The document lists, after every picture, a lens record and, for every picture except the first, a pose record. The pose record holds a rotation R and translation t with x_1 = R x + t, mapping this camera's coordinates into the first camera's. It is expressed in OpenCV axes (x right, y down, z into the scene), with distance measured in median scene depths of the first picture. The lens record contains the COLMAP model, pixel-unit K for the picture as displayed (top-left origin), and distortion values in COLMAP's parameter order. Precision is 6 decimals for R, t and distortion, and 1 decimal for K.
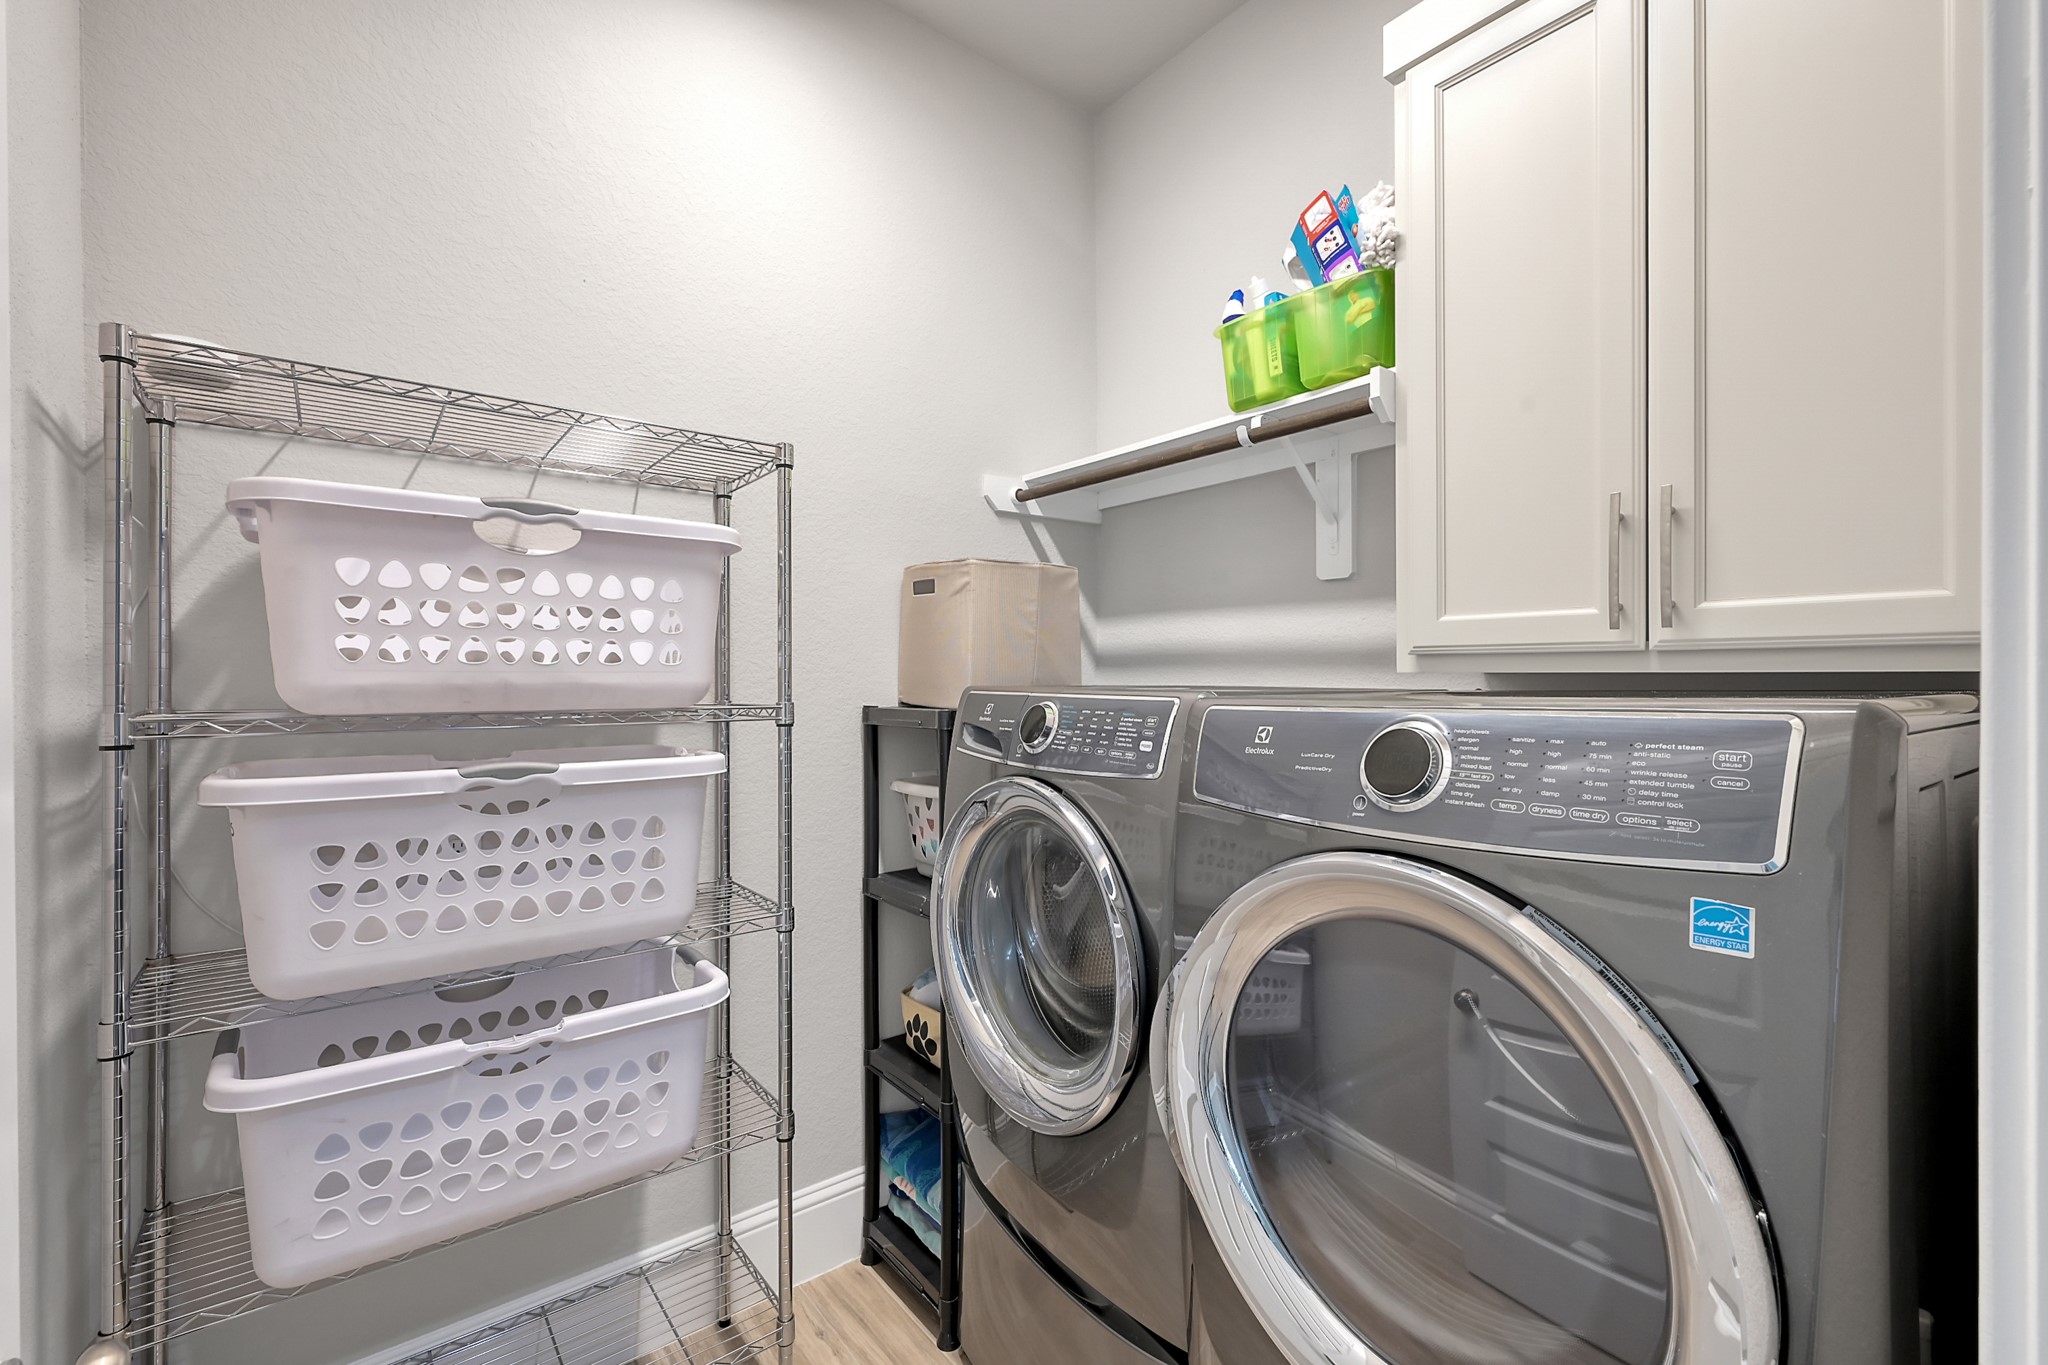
lens RADIAL K [[882.6, 0, 1080.7], [0, 882.6, 678.6], [0, 0, 1]] dist [-0.011131, -0.000732]
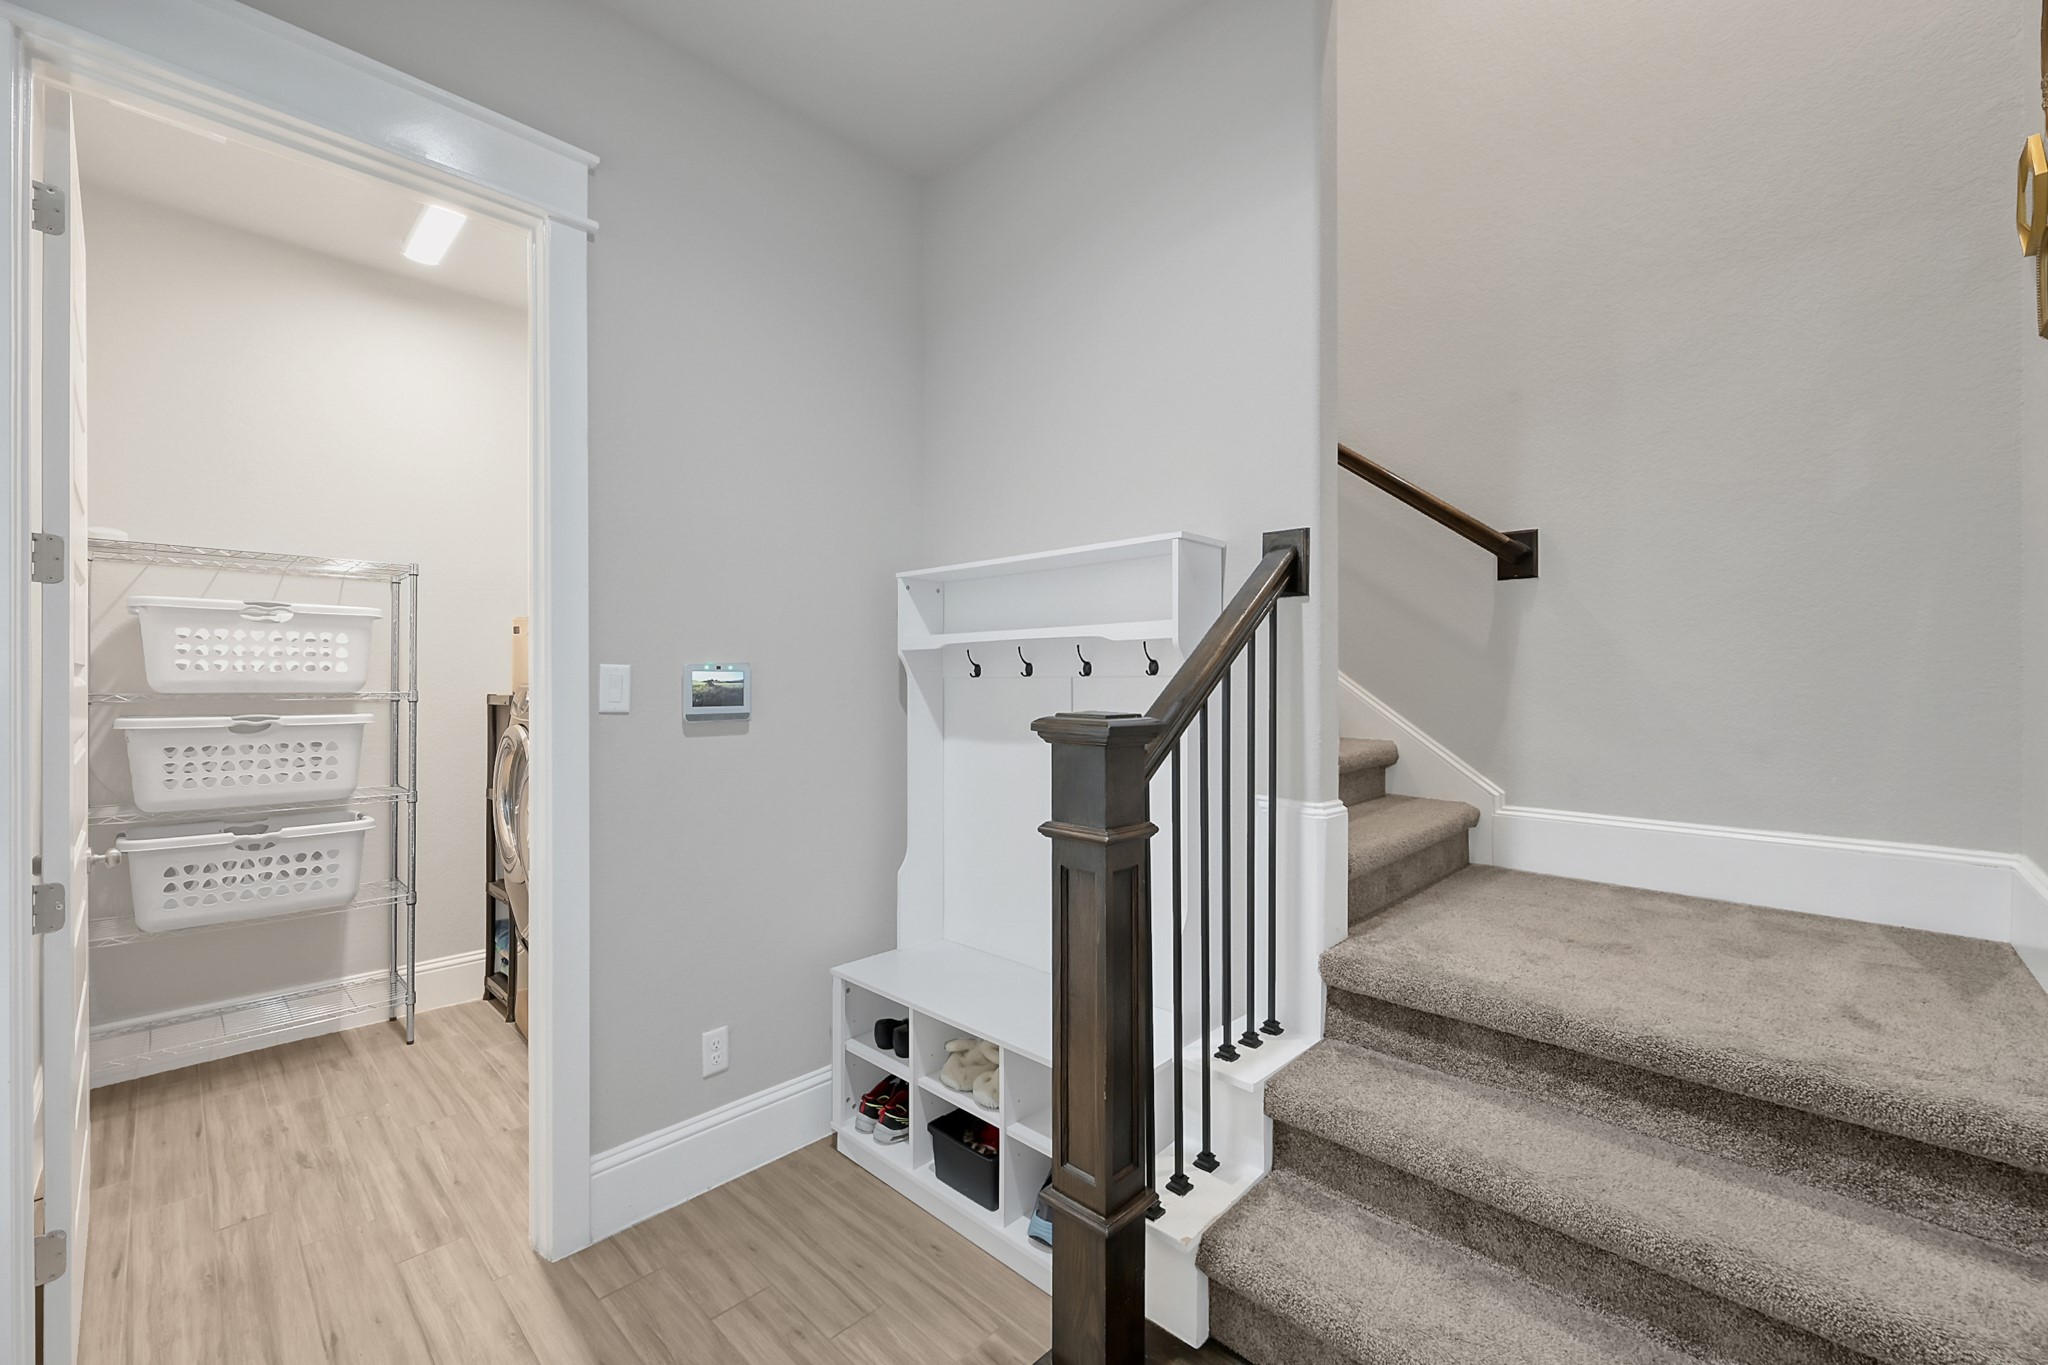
lens RADIAL K [[829.1, 0, 1010.9], [0, 829.1, 682.7], [0, 0, 1]] dist [-0.002803, 0.000186]
pose [[0.995477, 0.007654, 0.094698, 1.075094], [-0.007785, 0.999969, 0.001016, -0.005713], [-0.094687, -0.001748, 0.995506, -1.302537]]
